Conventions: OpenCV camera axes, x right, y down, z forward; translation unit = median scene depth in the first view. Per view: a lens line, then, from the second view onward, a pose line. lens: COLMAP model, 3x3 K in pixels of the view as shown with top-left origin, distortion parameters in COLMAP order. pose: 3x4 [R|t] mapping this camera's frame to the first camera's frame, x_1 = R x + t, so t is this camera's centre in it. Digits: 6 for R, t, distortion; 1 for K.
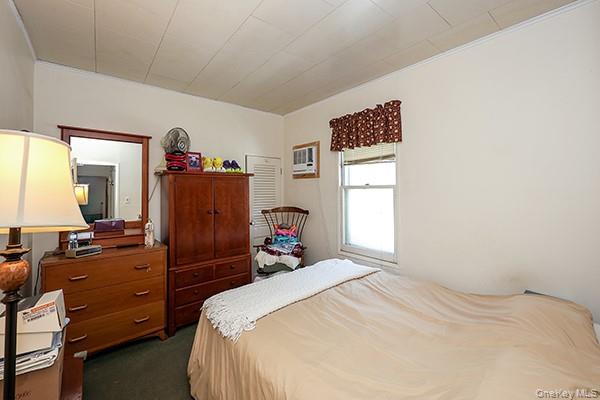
lens RADIAL K [[255.2, 0, 300.0], [0, 255.2, 200.0], [0, 0, 1]] dist [0.000762, 0.000145]
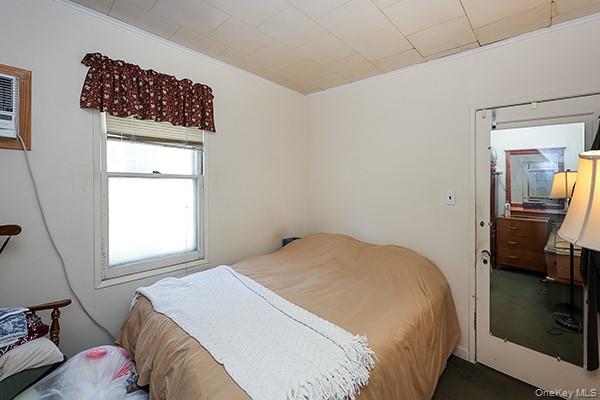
lens RADIAL K [[248.0, 0, 298.8], [0, 248.0, 184.5], [0, 0, 1]] dist [-0.000165, -0.000022]
pose [[-0.103882, -0.008039, 0.994557, -0.512574], [0.018359, 0.999781, 0.009999, -0.024575], [-0.994420, 0.019298, -0.103712, 0.666749]]
